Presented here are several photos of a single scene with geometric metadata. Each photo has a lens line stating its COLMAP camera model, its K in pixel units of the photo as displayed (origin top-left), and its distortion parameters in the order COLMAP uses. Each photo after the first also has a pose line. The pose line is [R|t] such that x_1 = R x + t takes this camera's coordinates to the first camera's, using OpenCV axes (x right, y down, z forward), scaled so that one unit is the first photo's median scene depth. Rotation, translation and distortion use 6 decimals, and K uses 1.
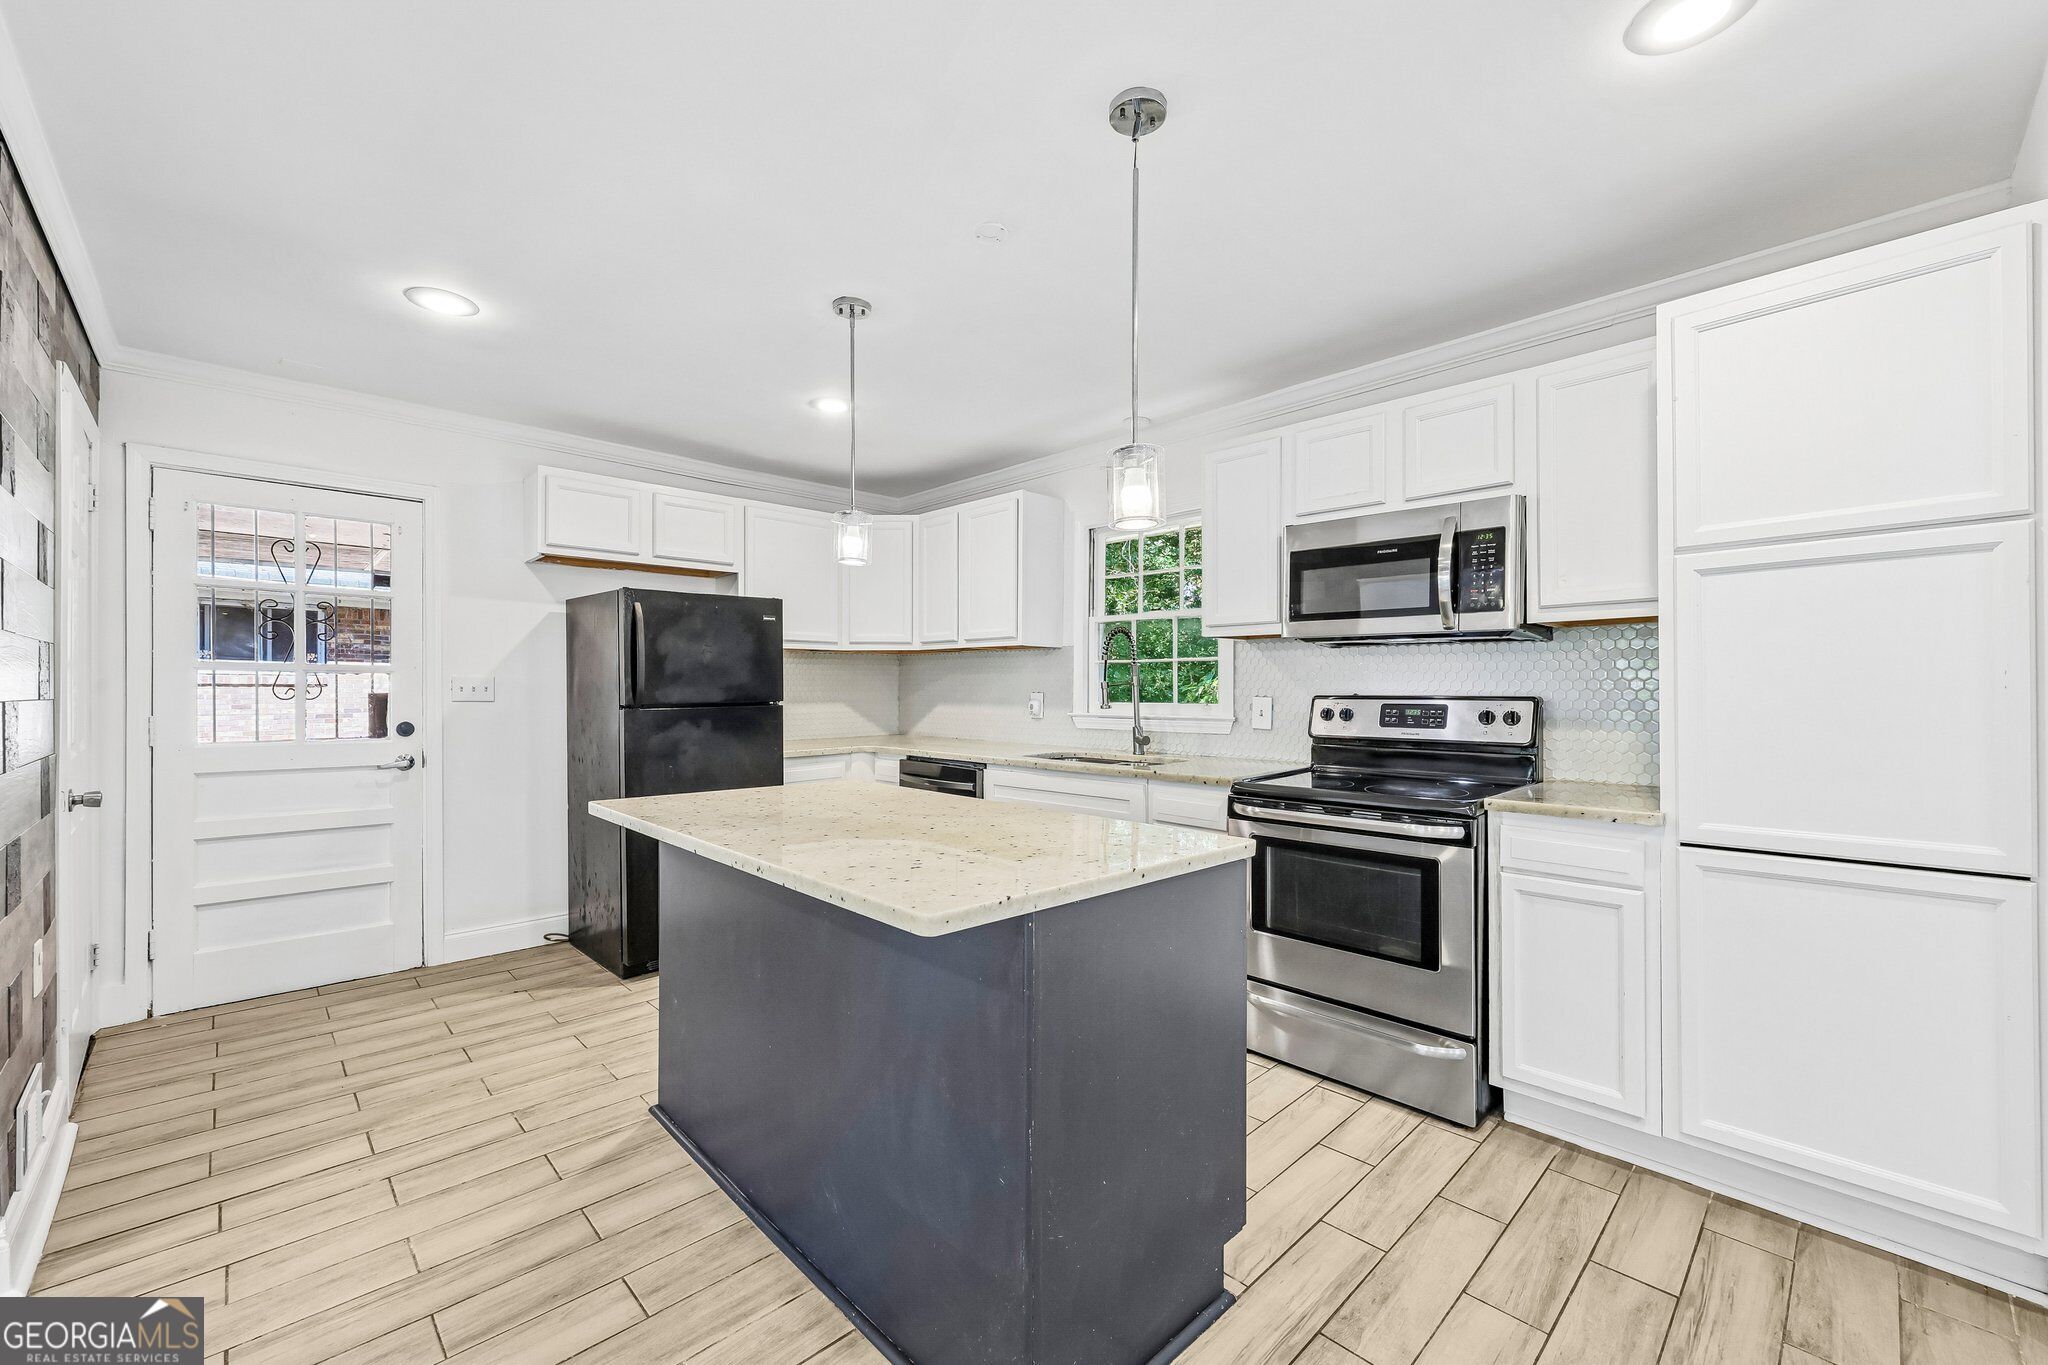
lens RADIAL K [[822.9, 0, 1022.5], [0, 822.9, 688.0], [0, 0, 1]] dist [-0.000424, -0.000070]
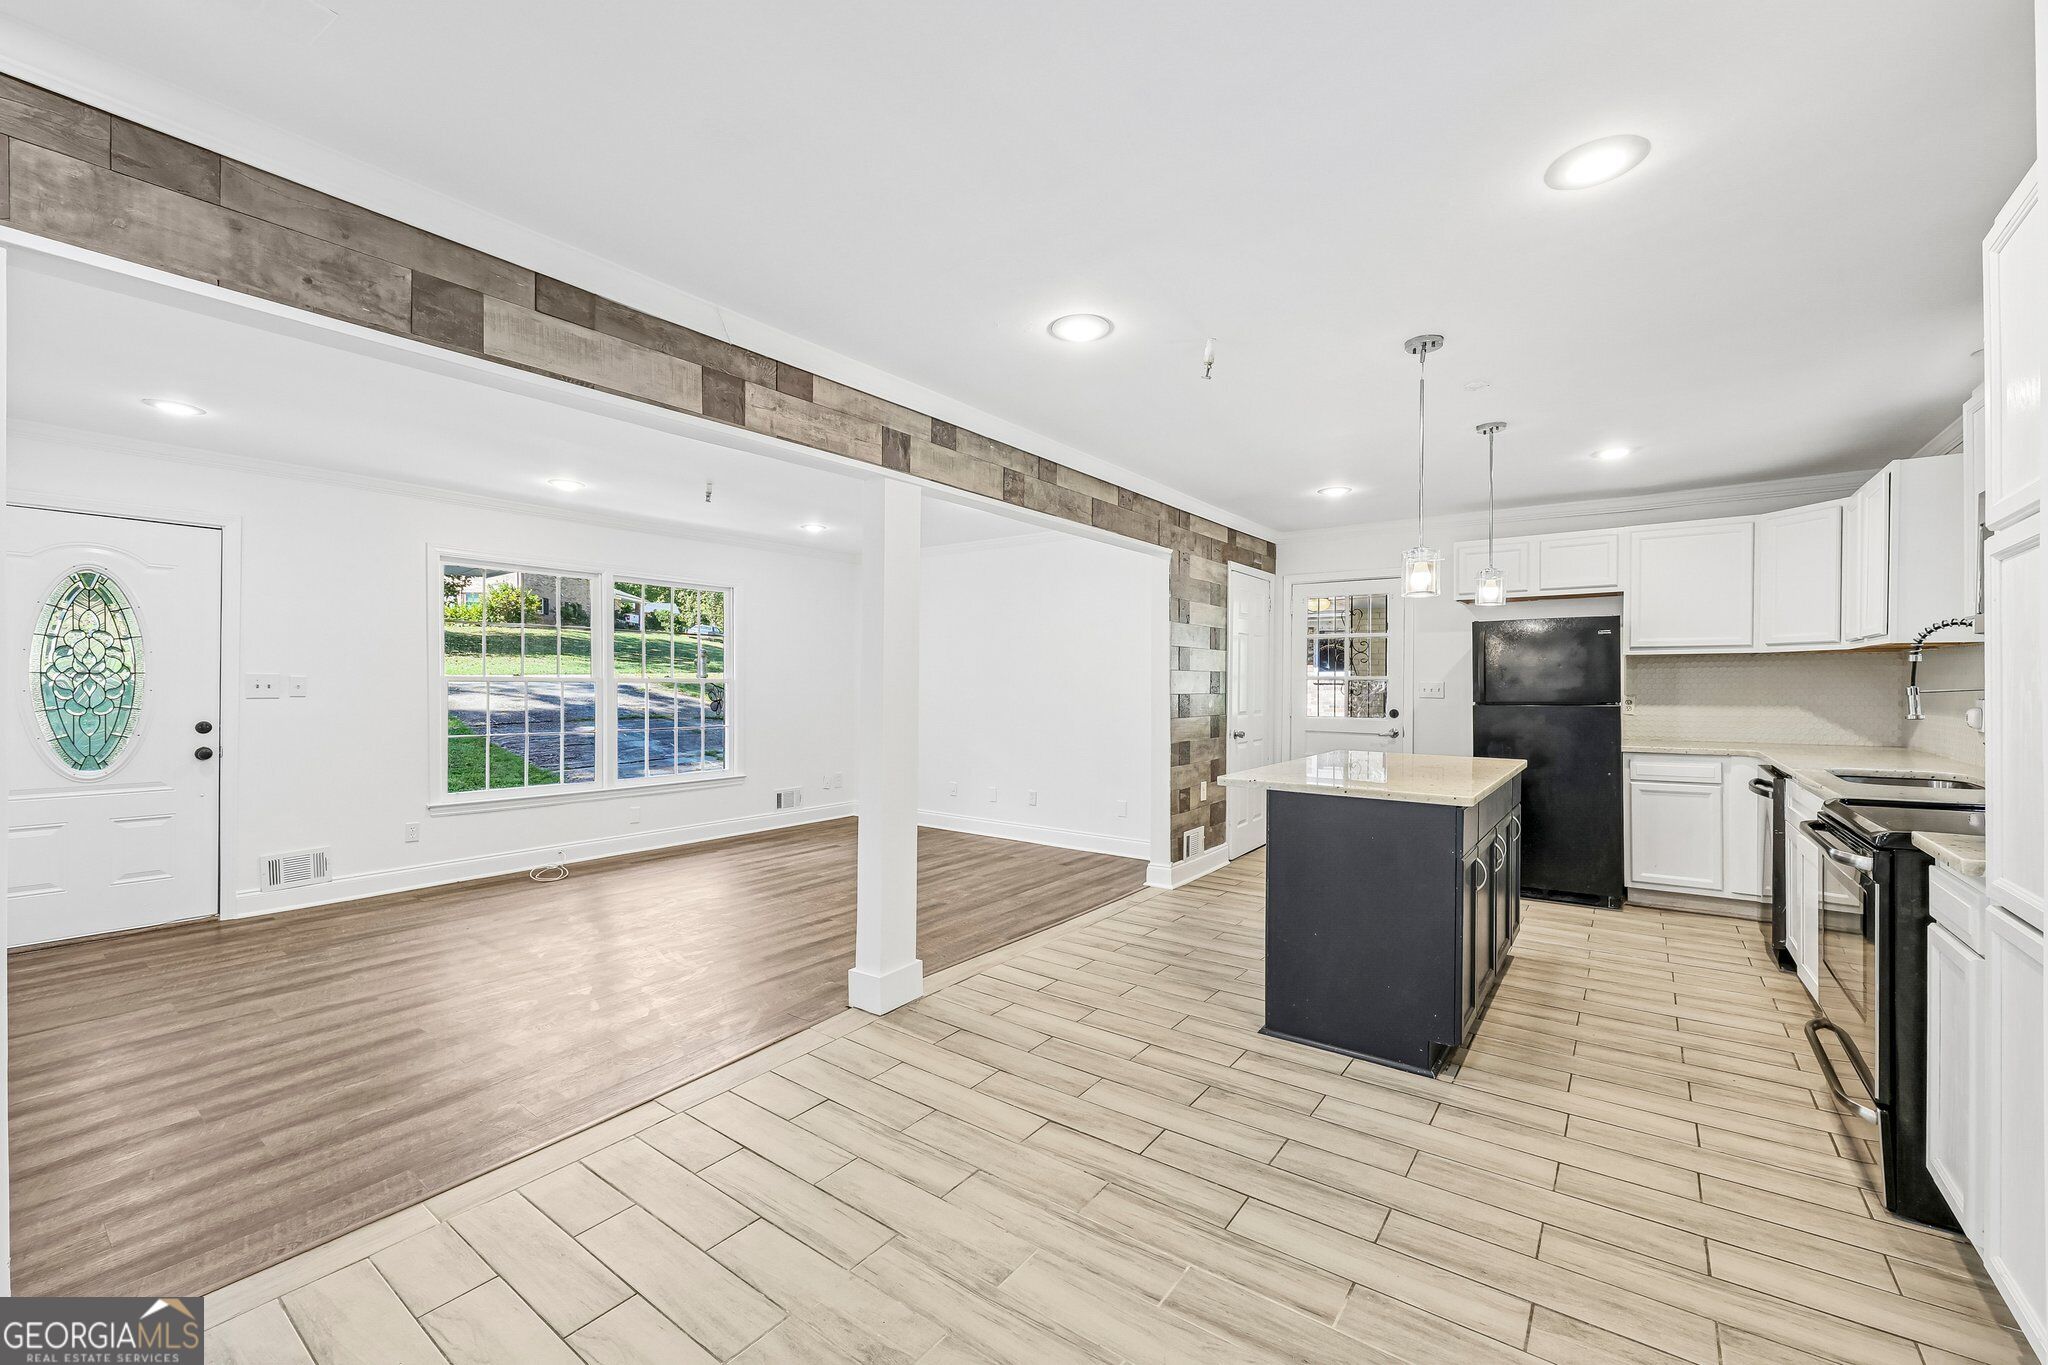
lens RADIAL K [[822.9, 0, 1022.5], [0, 822.9, 688.0], [0, 0, 1]] dist [-0.000424, -0.000070]
pose [[0.159004, 0.005658, -0.987262, 0.970479], [-0.001288, 0.999984, 0.005524, -0.012765], [0.987277, 0.000394, 0.159008, -0.027996]]
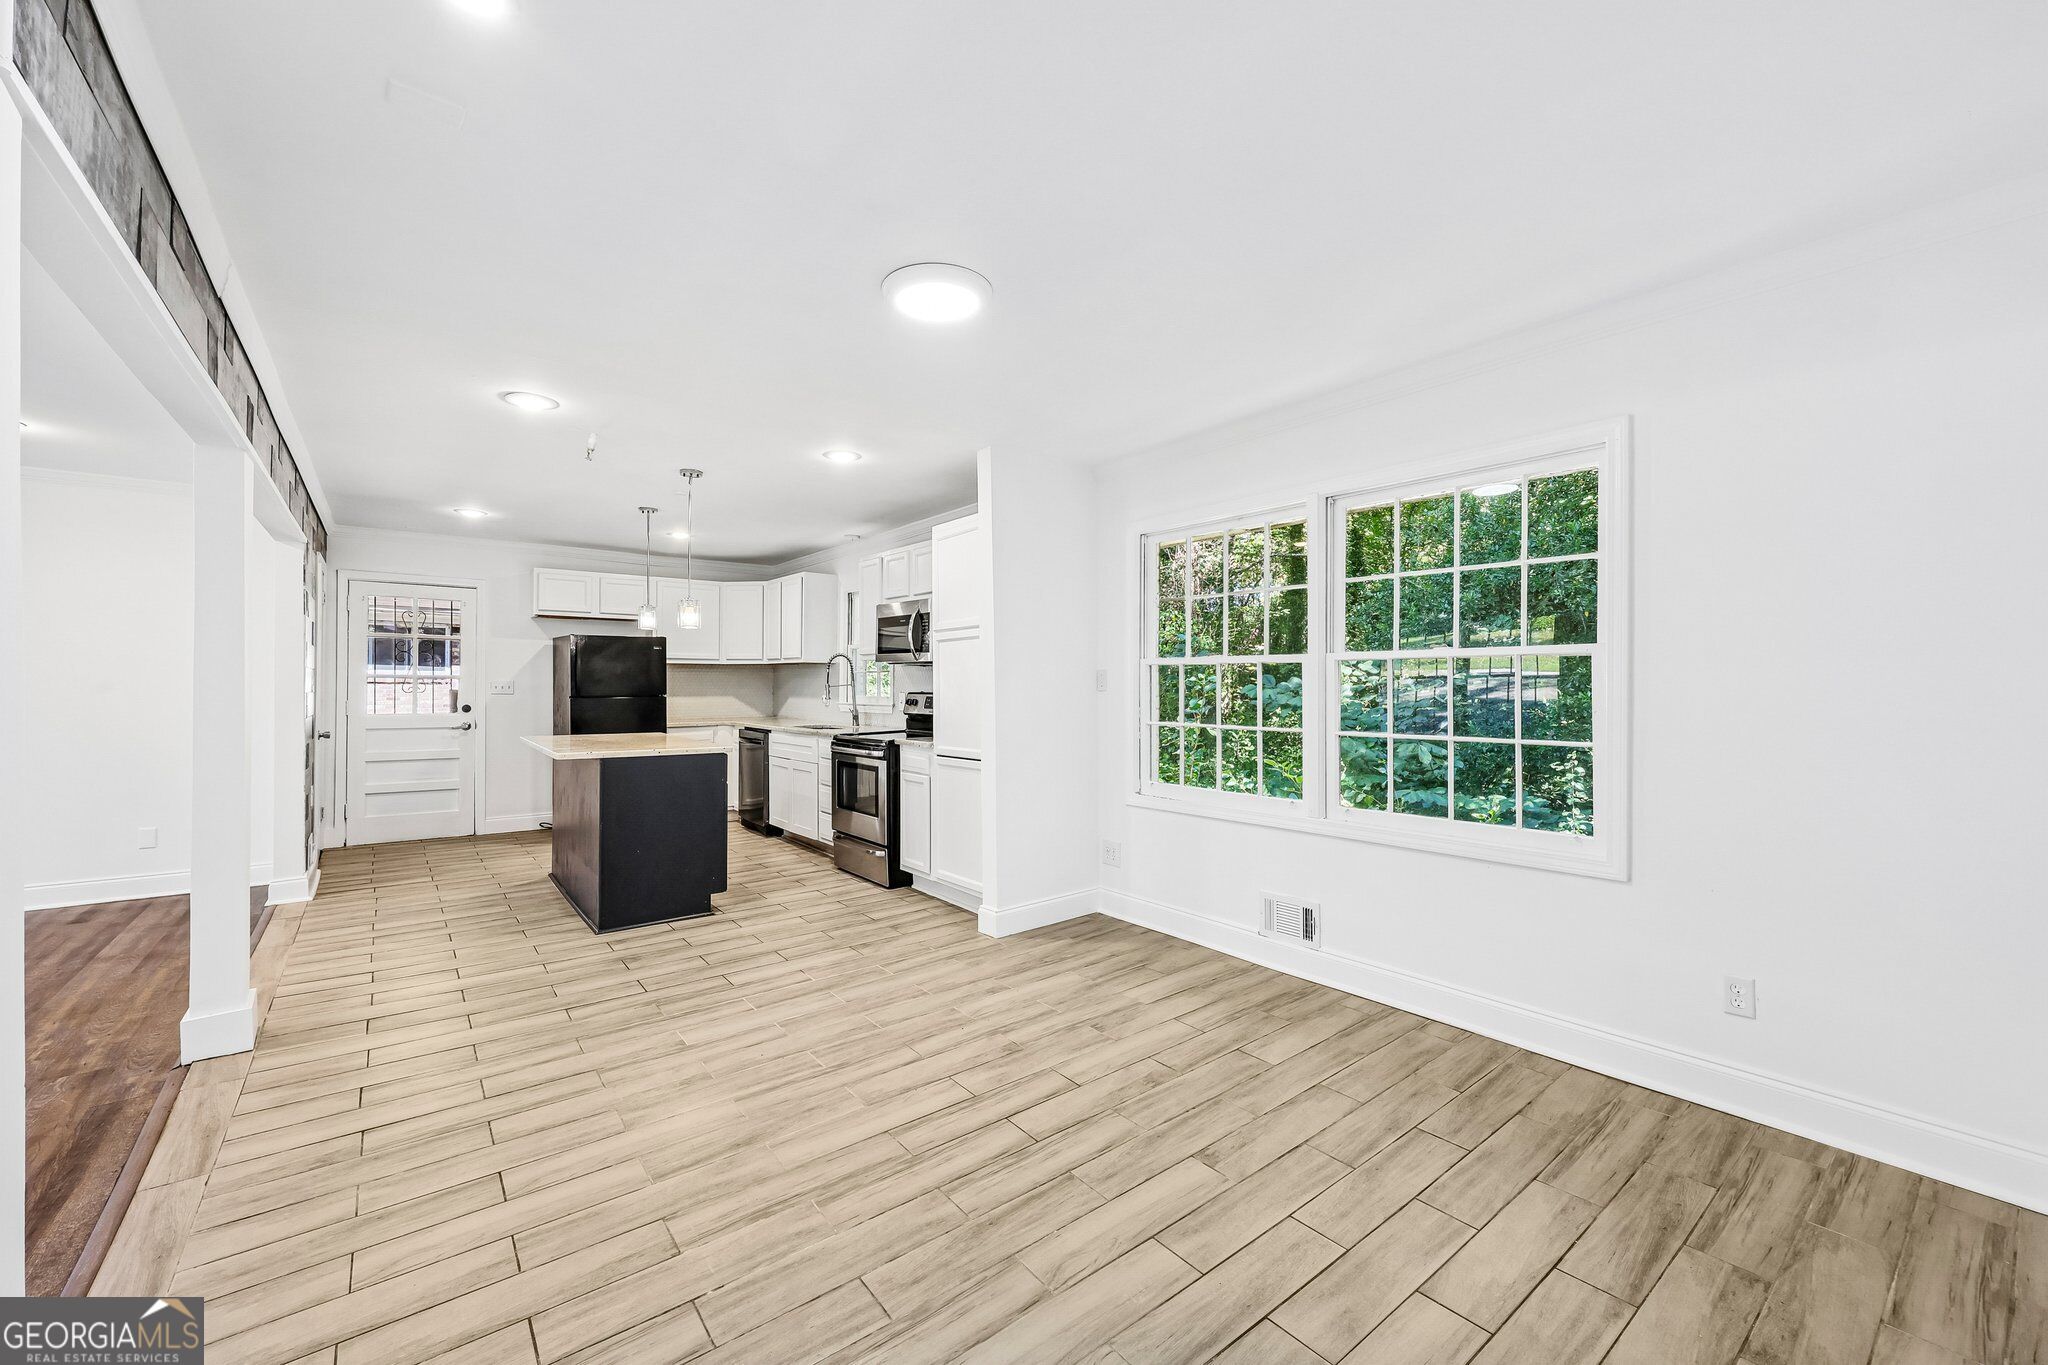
lens RADIAL K [[820.3, 0, 1020.5], [0, 820.3, 677.3], [0, 0, 1]] dist [0.000276, -0.000067]
pose [[0.993941, 0.001456, -0.109908, 0.886451], [-0.002430, 0.999959, -0.008725, -0.010161], [0.109891, 0.008939, 0.993903, -0.902041]]
